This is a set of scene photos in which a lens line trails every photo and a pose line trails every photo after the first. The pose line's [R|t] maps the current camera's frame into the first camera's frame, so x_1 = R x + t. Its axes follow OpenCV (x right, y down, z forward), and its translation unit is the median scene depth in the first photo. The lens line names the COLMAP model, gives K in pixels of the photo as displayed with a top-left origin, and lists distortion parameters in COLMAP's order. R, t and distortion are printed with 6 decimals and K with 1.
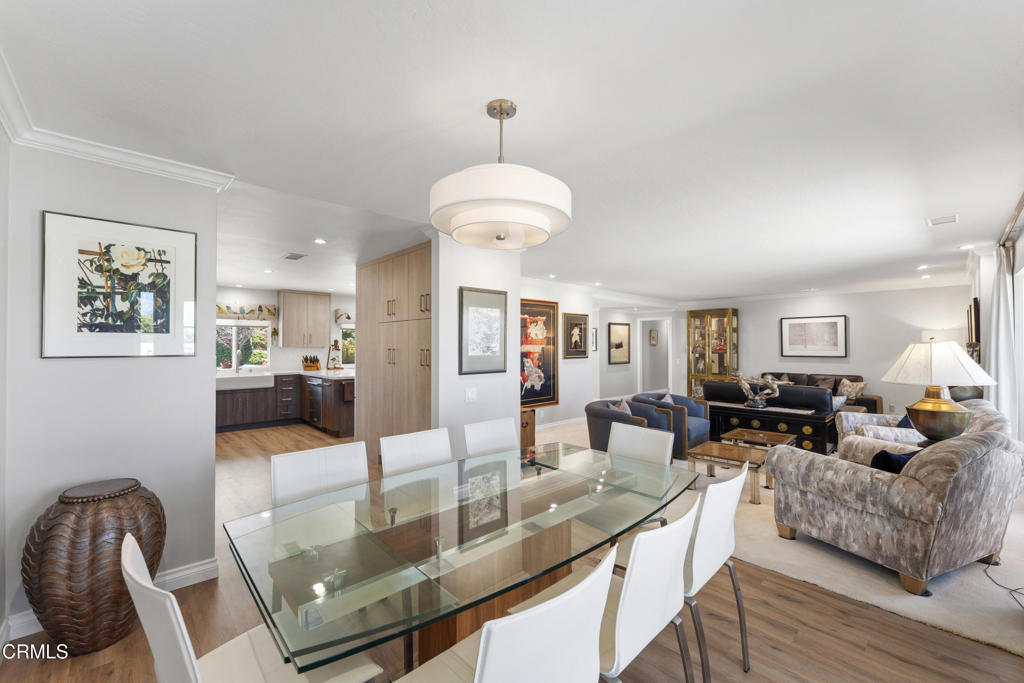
lens RADIAL K [[408.8, 0, 506.3], [0, 408.8, 344.5], [0, 0, 1]] dist [0.001492, 0.000467]
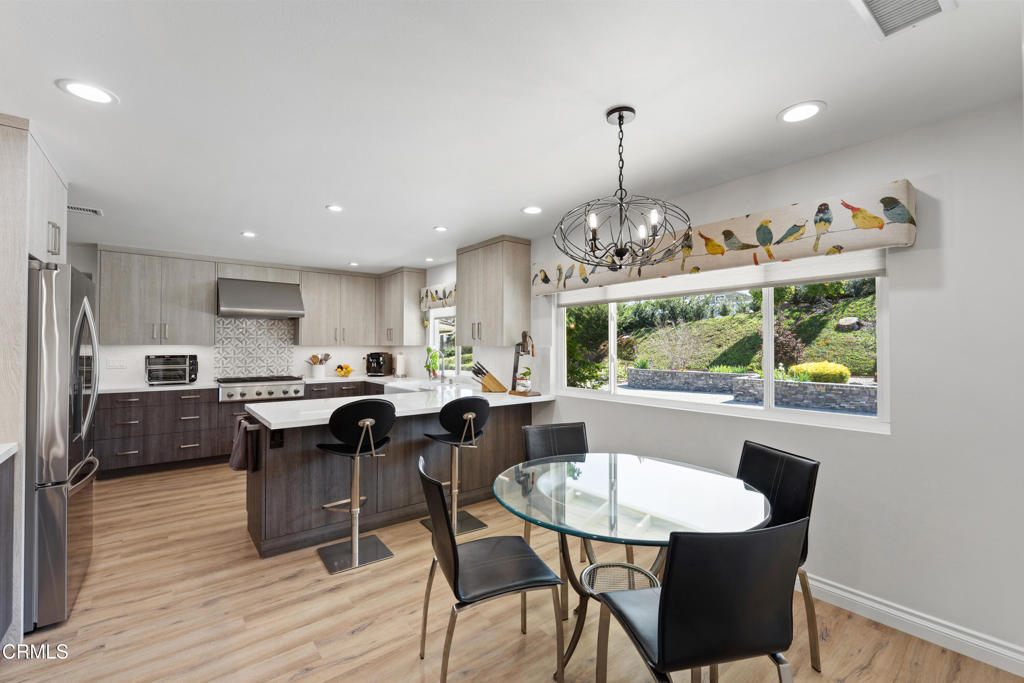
lens RADIAL K [[437.3, 0, 511.0], [0, 437.3, 342.4], [0, 0, 1]] dist [-0.001996, -0.000064]
pose [[-0.073397, -0.008430, -0.997267, 0.081292], [-0.000250, 0.999964, -0.008435, 0.005350], [0.997303, -0.000370, -0.073397, 1.115383]]
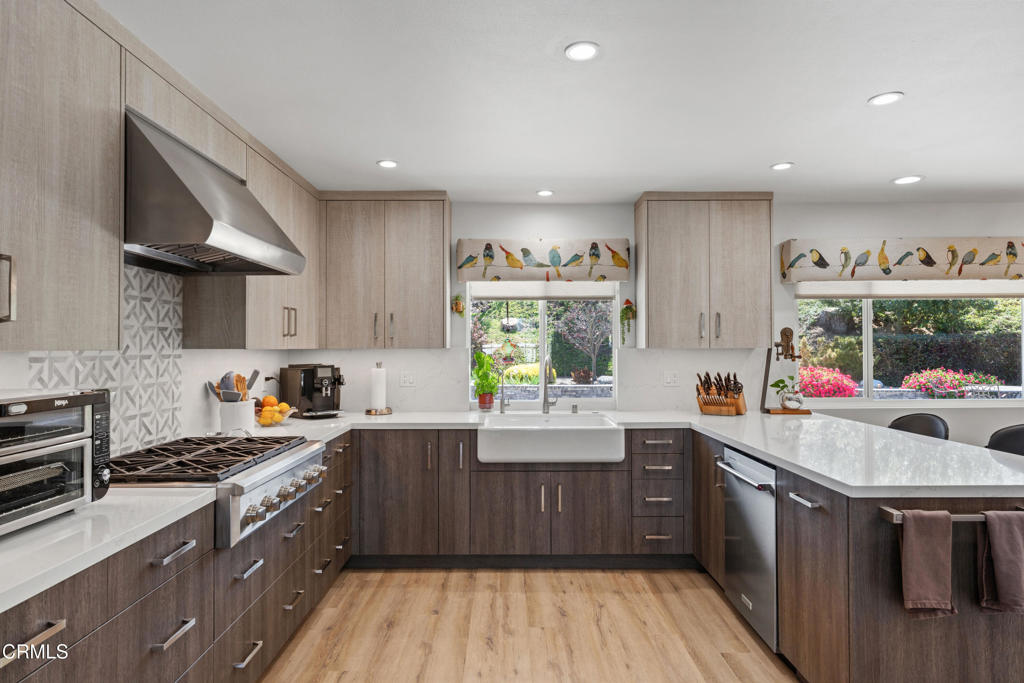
lens RADIAL K [[586.1, 0, 513.5], [0, 586.1, 342.2], [0, 0, 1]] dist [0.003661, -0.000596]
pose [[0.739891, -0.008265, -0.672675, -0.279021], [0.005048, 0.999965, -0.006735, 0.002894], [0.672707, 0.001588, 0.739907, 0.526137]]
